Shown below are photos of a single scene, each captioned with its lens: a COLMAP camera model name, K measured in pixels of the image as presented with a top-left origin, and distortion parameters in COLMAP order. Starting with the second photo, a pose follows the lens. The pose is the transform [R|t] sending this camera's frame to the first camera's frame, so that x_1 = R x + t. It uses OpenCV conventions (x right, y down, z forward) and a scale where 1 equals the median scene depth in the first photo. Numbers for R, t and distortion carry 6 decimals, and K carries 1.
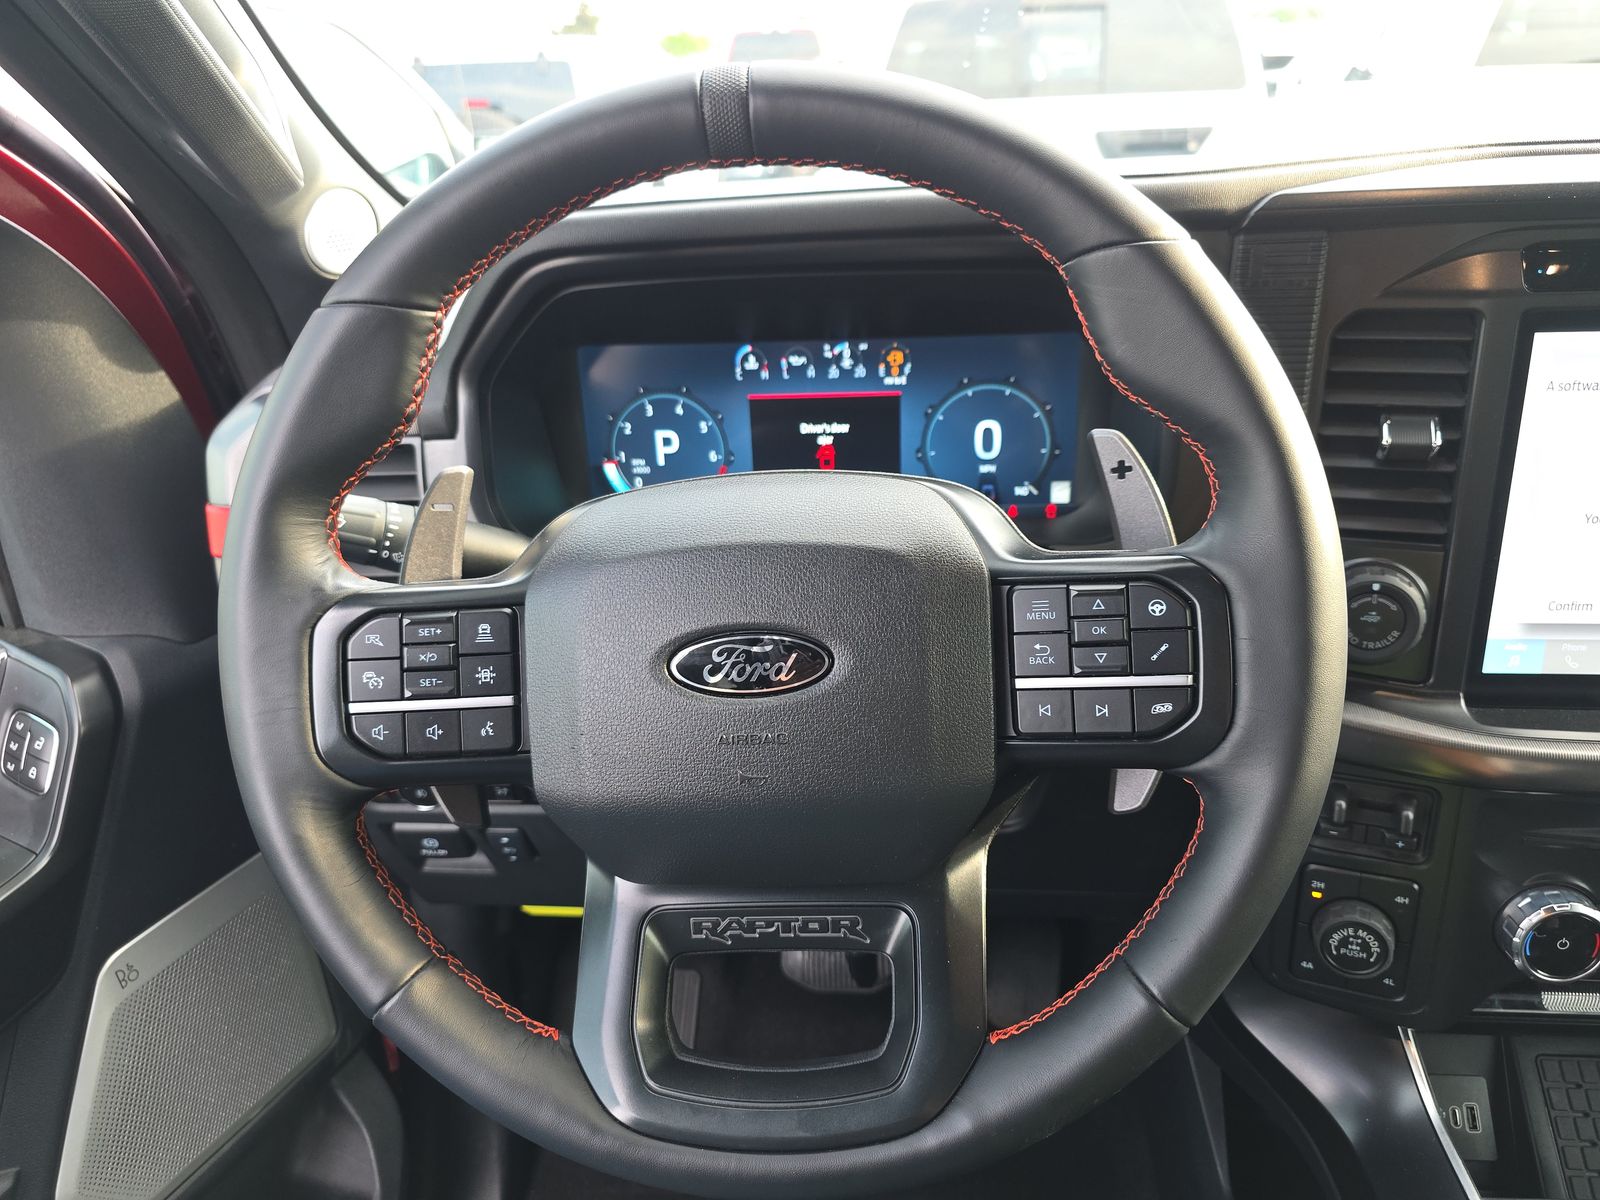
lens RADIAL K [[1116.5, 0, 800.0], [0, 1116.5, 600.0], [0, 0, 1]] dist [-0.009935, -0.005738]
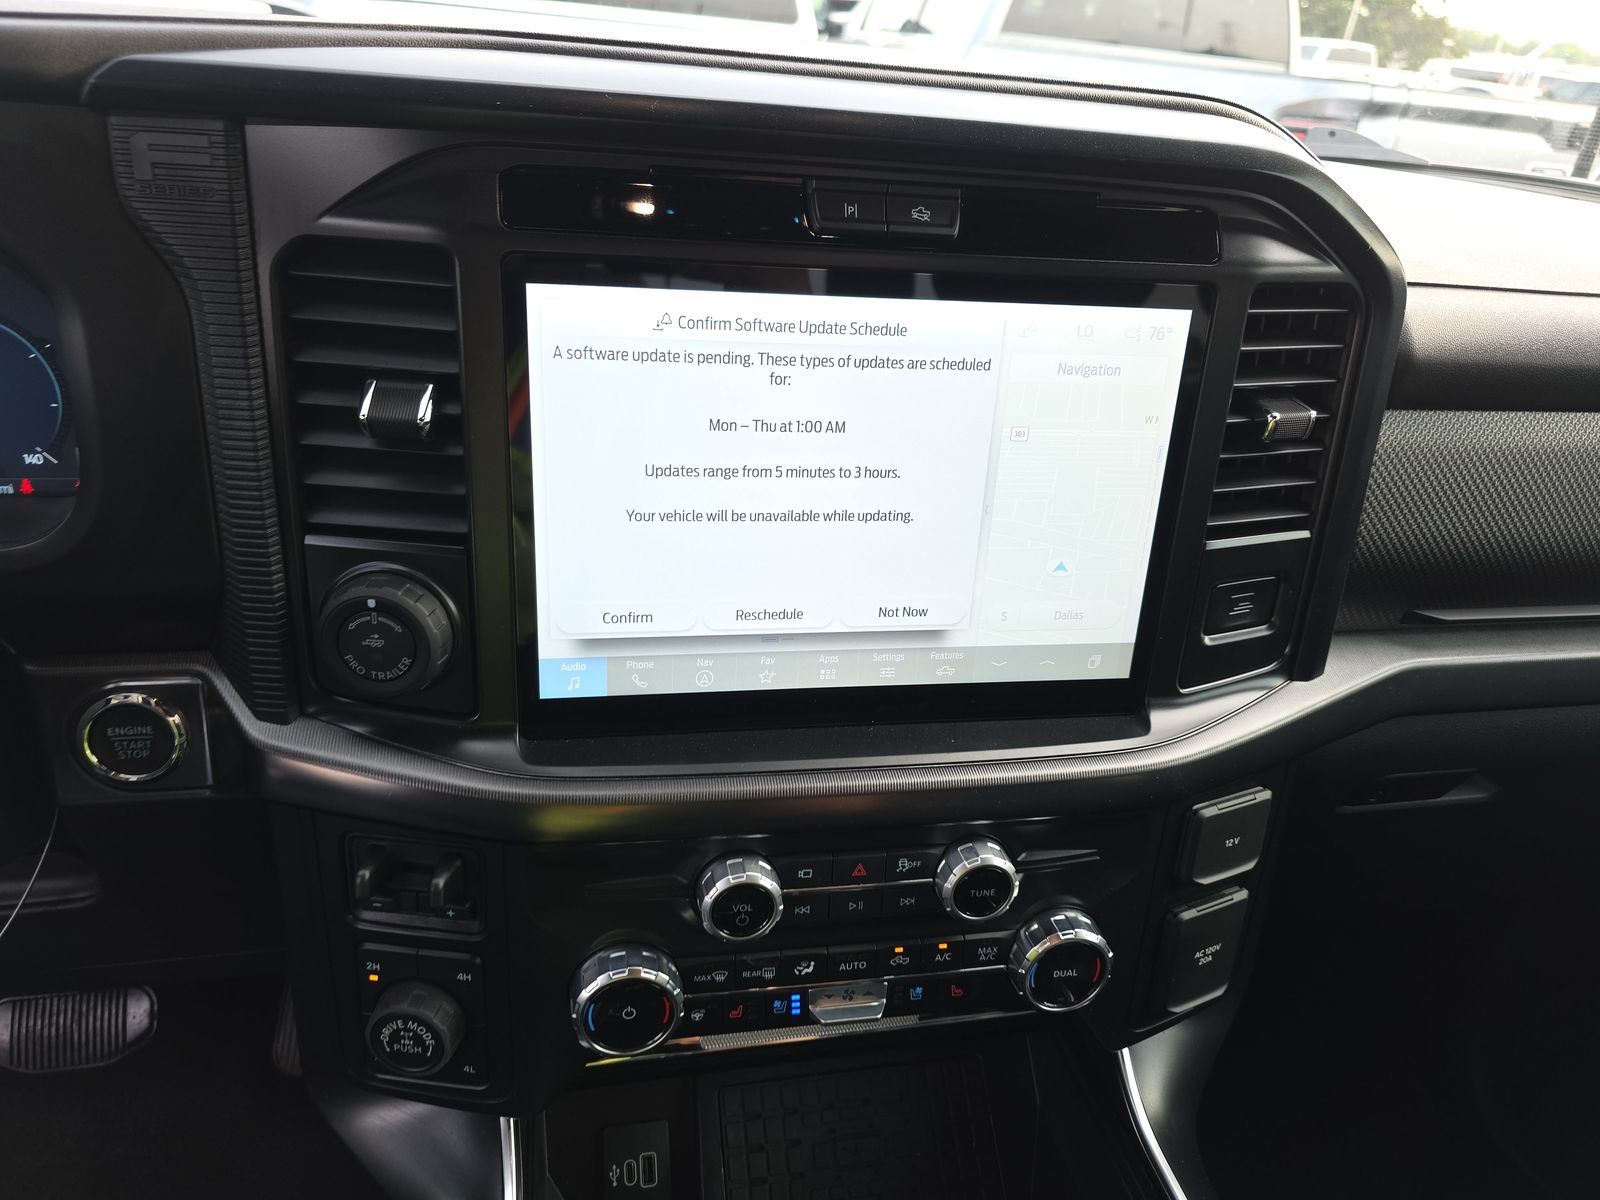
lens RADIAL K [[1117.6, 0, 800.0], [0, 1117.6, 600.0], [0, 0, 1]] dist [0.060123, -0.079320]
pose [[0.938129, -0.031544, 0.344847, 0.449680], [0.010123, 0.997915, 0.063741, -0.051943], [-0.346139, -0.056306, 0.936492, 0.138425]]
